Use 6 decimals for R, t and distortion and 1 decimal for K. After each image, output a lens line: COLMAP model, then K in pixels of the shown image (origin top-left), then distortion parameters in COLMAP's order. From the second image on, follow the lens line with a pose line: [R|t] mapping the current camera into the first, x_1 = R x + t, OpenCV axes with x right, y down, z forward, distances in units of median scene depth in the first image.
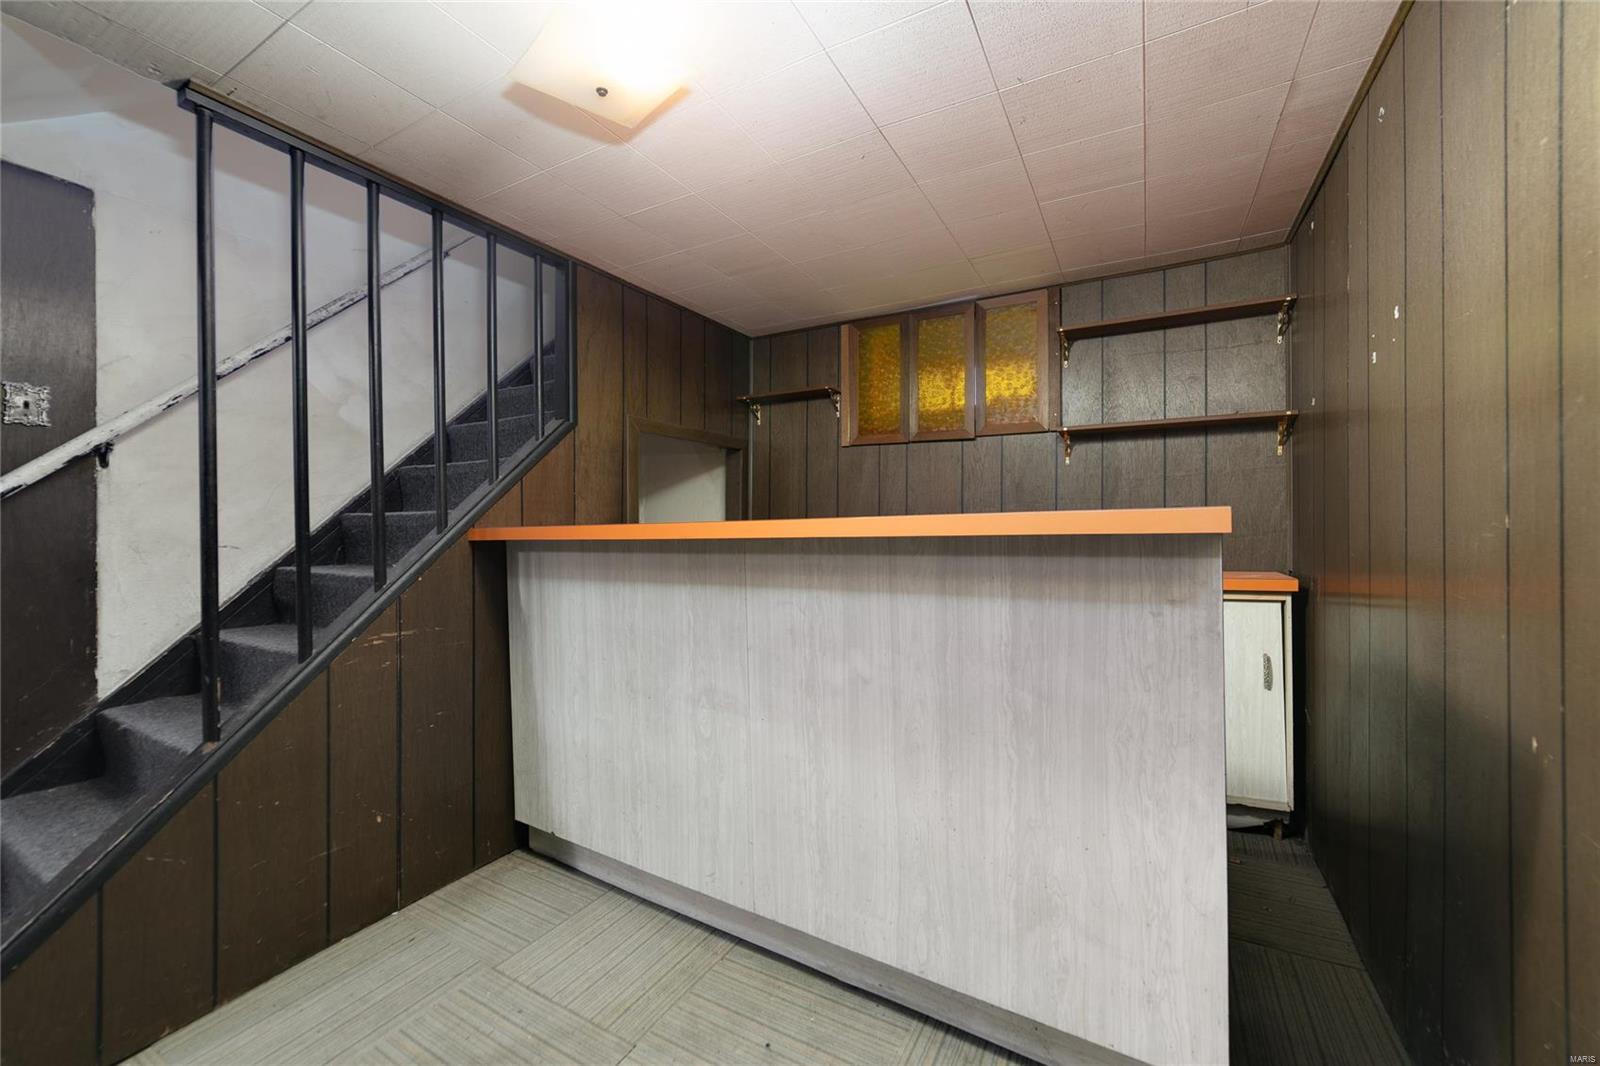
lens RADIAL K [[627.1, 0, 809.2], [0, 627.1, 516.5], [0, 0, 1]] dist [-0.011209, 0.006921]
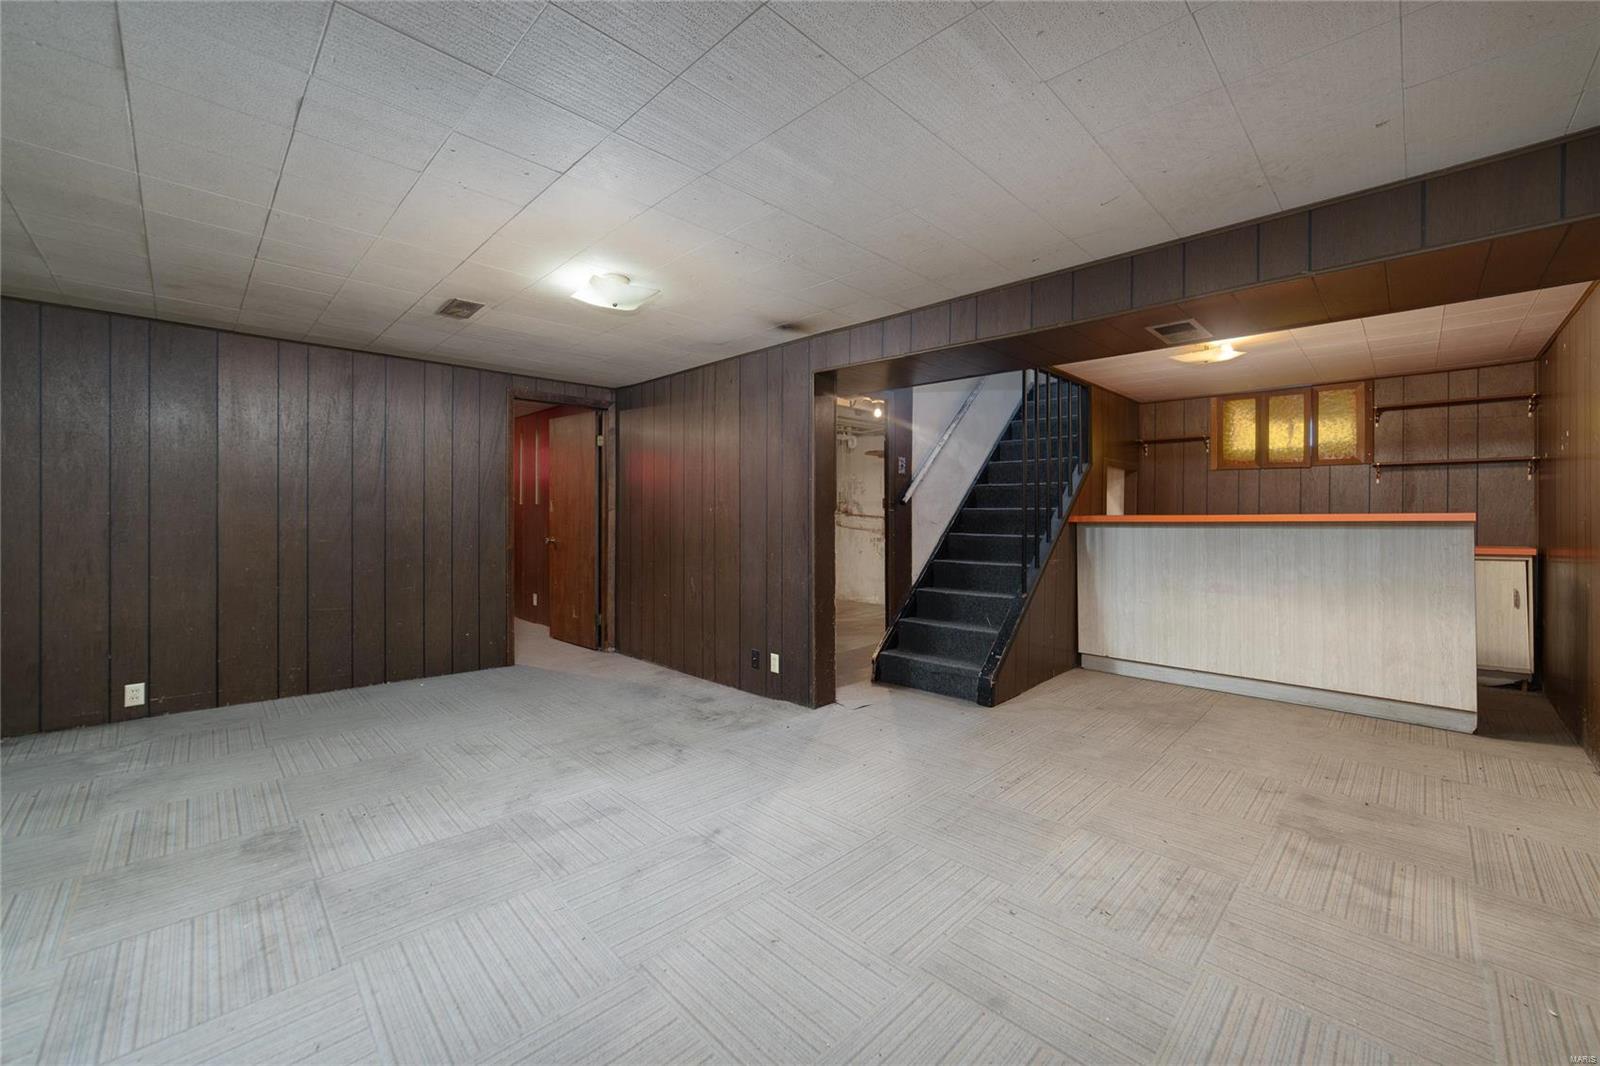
lens RADIAL K [[668.6, 0, 800.4], [0, 668.6, 507.1], [0, 0, 1]] dist [-0.002118, 0.008853]
pose [[0.970739, 0.007592, -0.240016, -0.857164], [-0.007939, 0.999968, -0.000480, -0.005596], [0.240005, 0.002371, 0.970769, -1.466236]]
